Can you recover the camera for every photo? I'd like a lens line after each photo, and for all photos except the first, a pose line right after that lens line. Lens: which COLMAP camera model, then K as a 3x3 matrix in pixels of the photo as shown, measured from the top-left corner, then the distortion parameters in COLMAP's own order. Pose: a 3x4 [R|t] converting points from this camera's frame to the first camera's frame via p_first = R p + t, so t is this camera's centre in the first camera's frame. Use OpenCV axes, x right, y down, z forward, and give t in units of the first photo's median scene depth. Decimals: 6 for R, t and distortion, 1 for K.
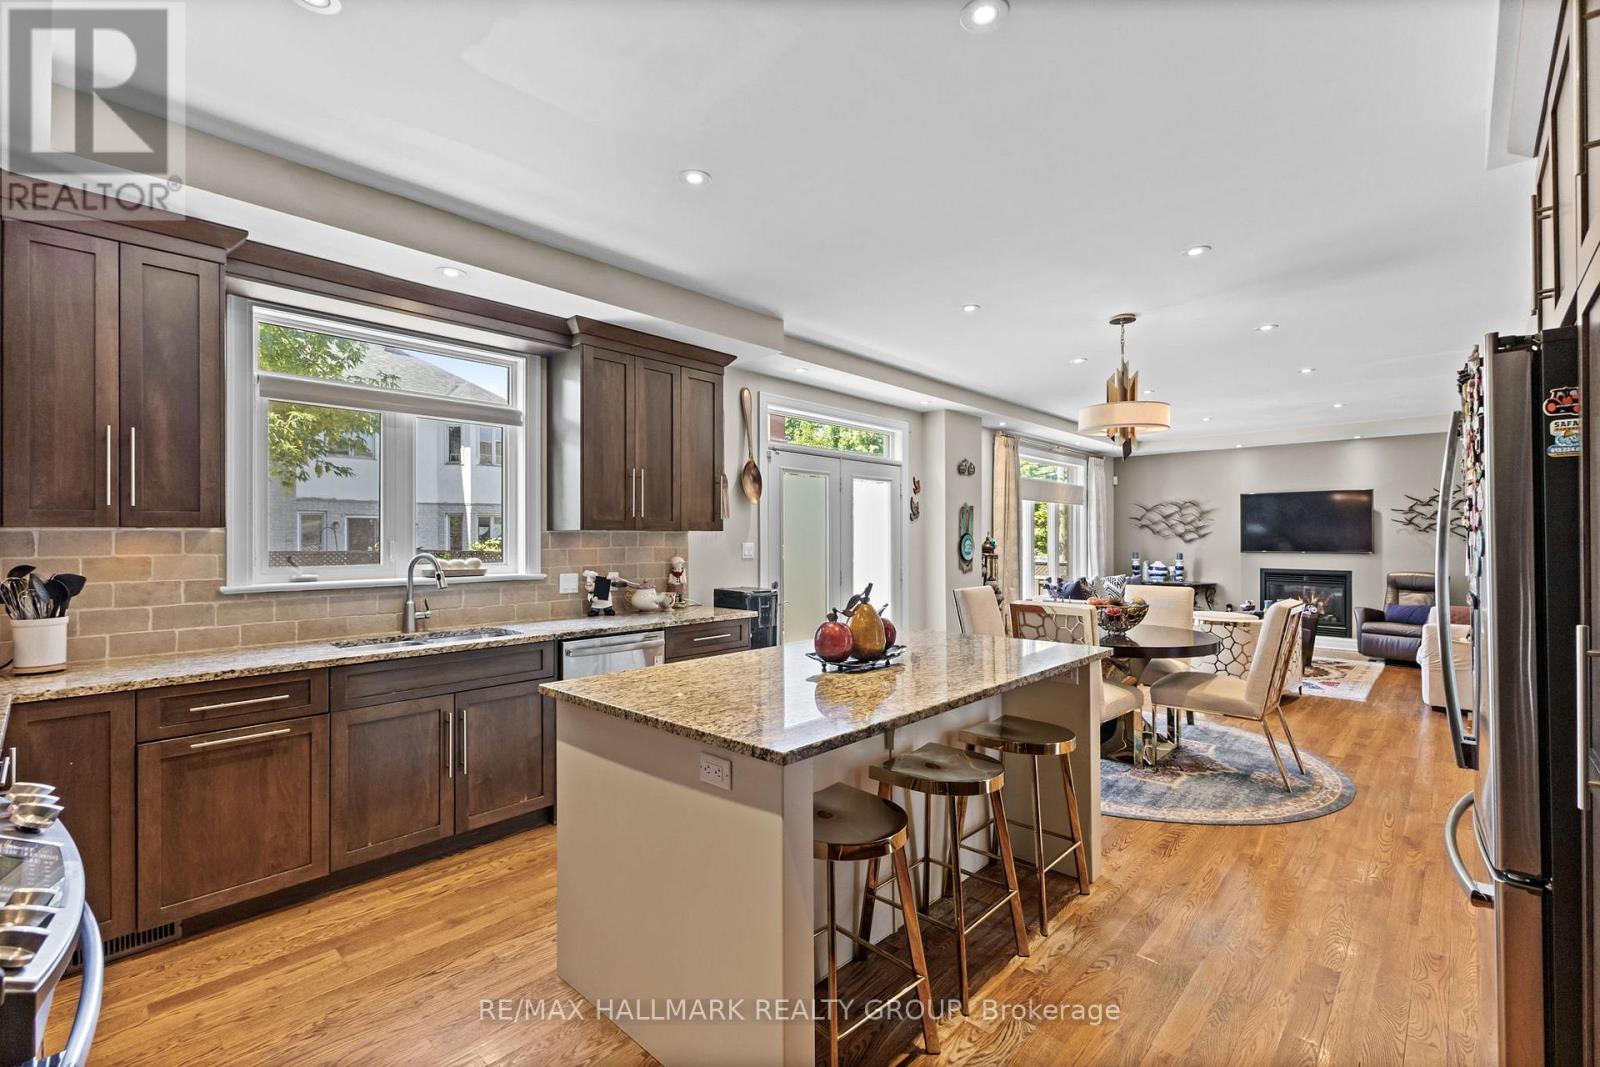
lens RADIAL K [[701.2, 0, 801.1], [0, 701.2, 537.5], [0, 0, 1]] dist [0.002671, -0.001388]
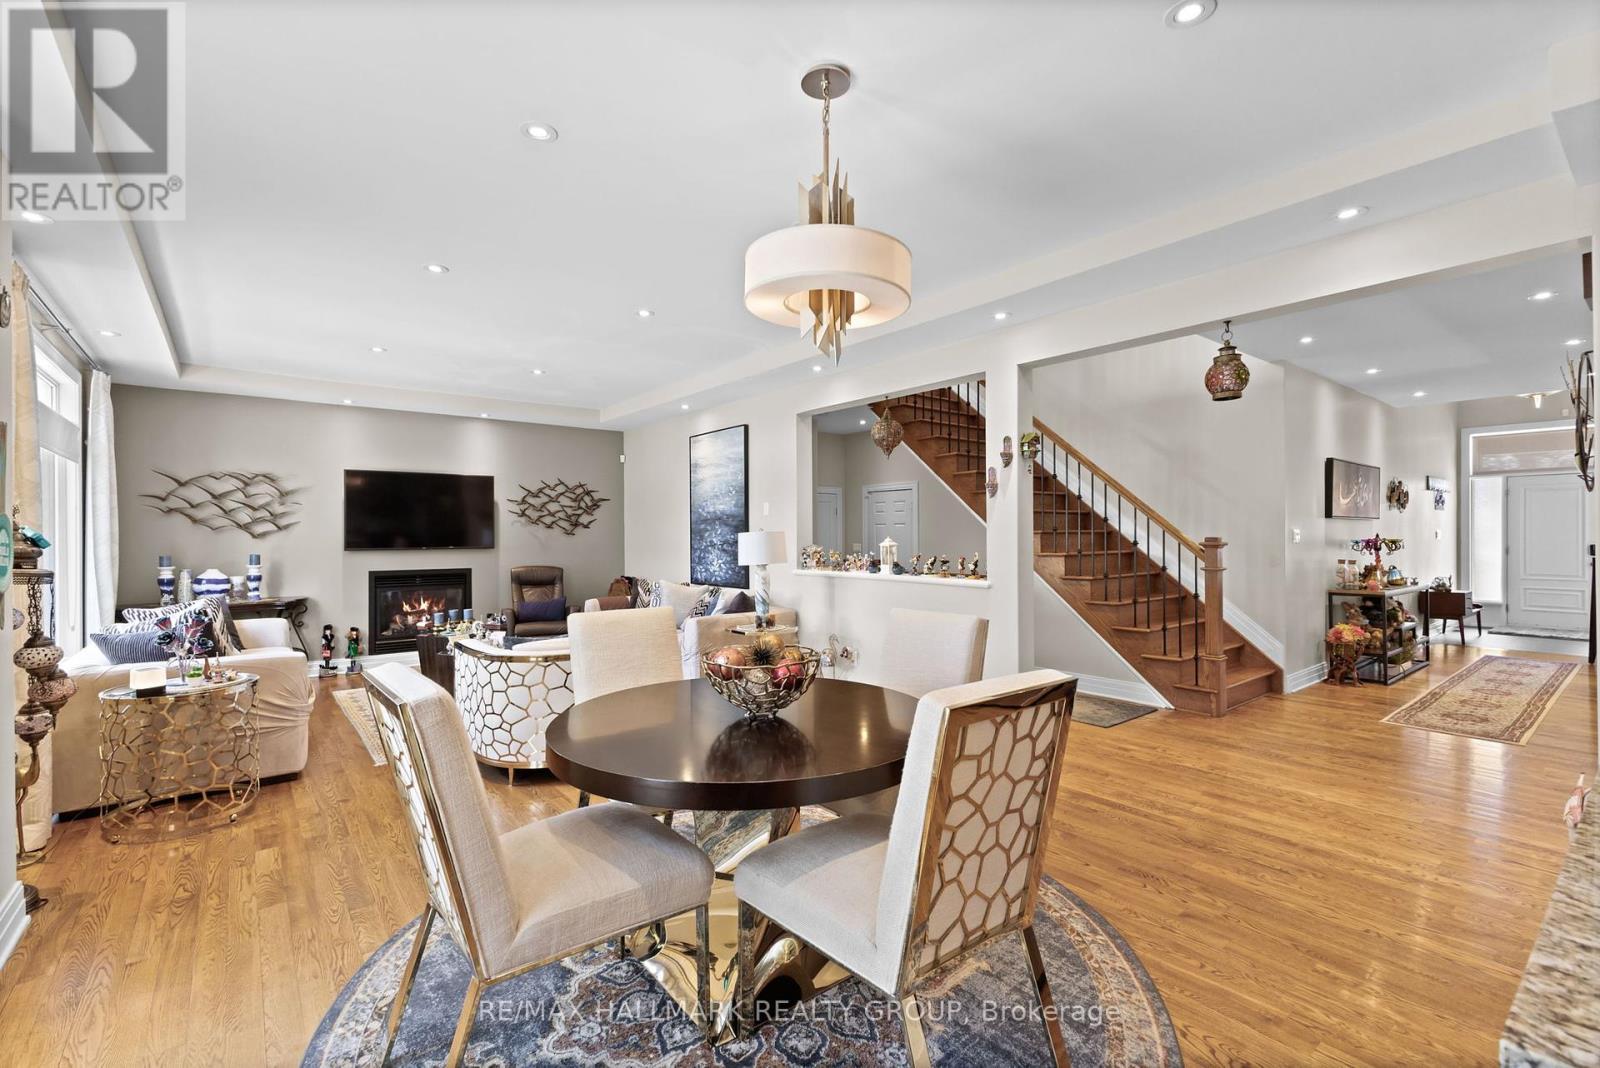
lens RADIAL K [[701.2, 0, 803.0], [0, 701.2, 531.1], [0, 0, 1]] dist [0.002671, -0.001388]
pose [[0.142023, 0.002441, 0.989860, -0.016572], [0.003215, 0.999991, -0.002928, 0.004819], [-0.989858, 0.003598, 0.142014, 0.441747]]
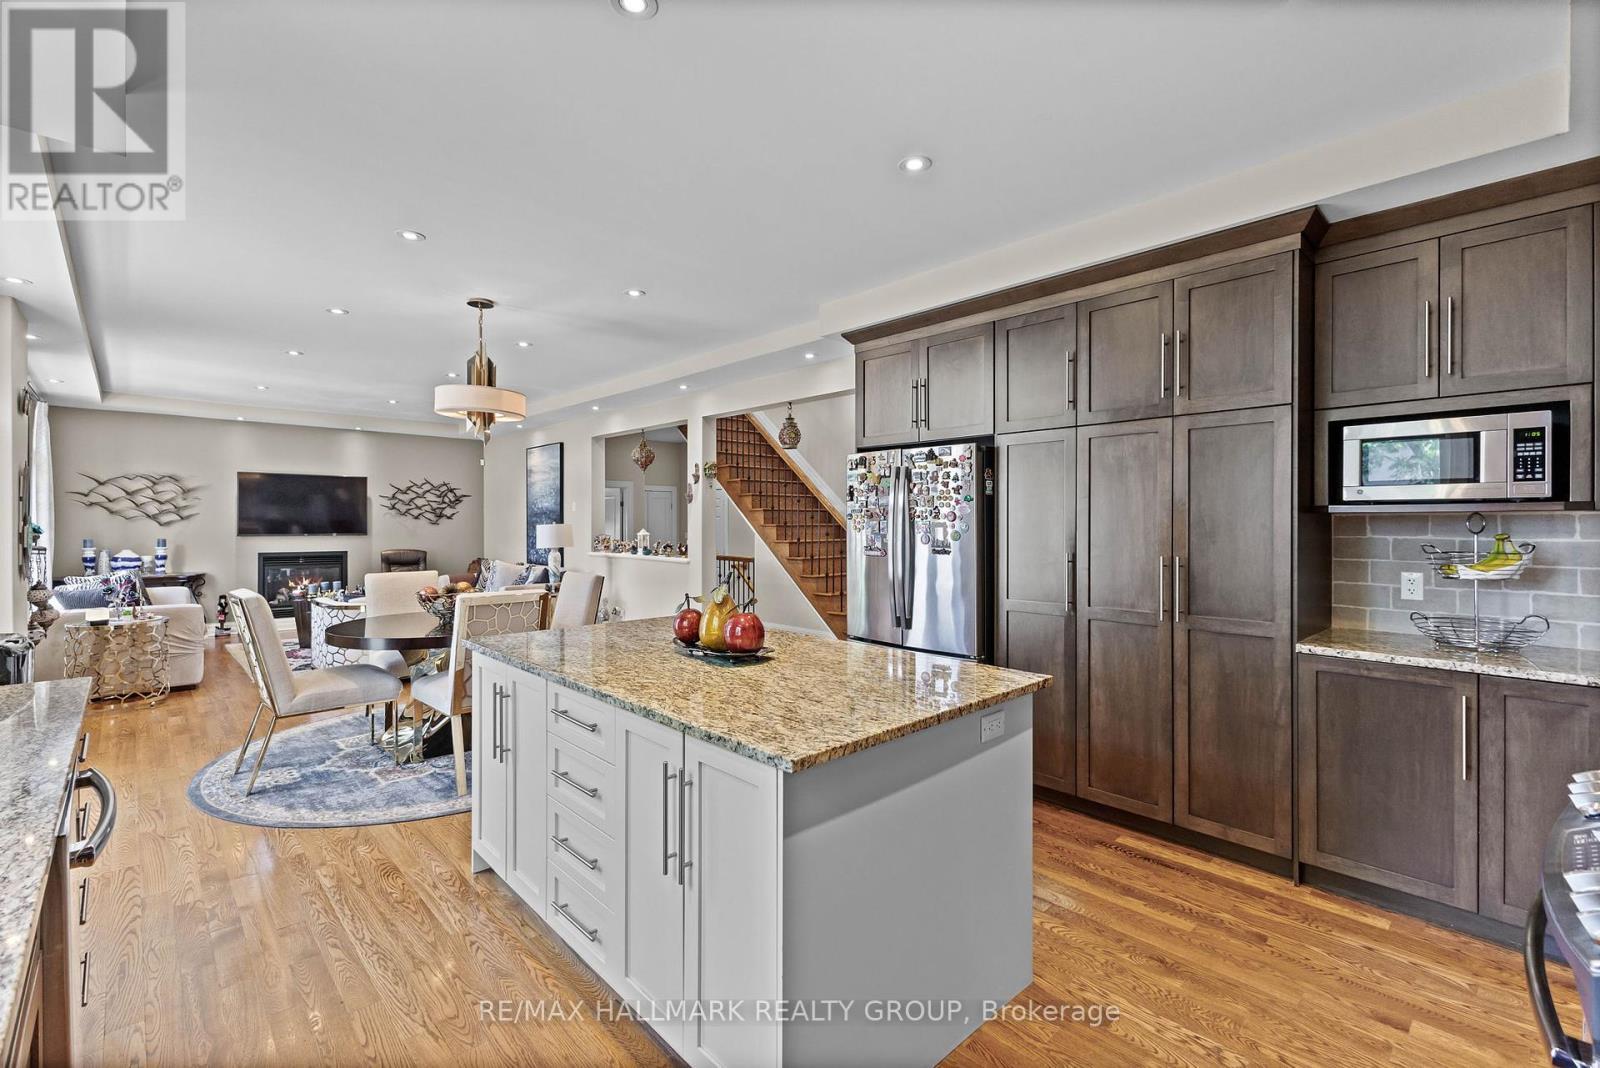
lens RADIAL K [[701.2, 0, 801.0], [0, 701.2, 521.0], [0, 0, 1]] dist [0.002671, -0.001388]
pose [[0.057390, 0.000884, 0.998351, -0.237600], [-0.004471, 0.999990, -0.000628, -0.001151], [-0.998342, -0.004428, 0.057394, 0.227490]]
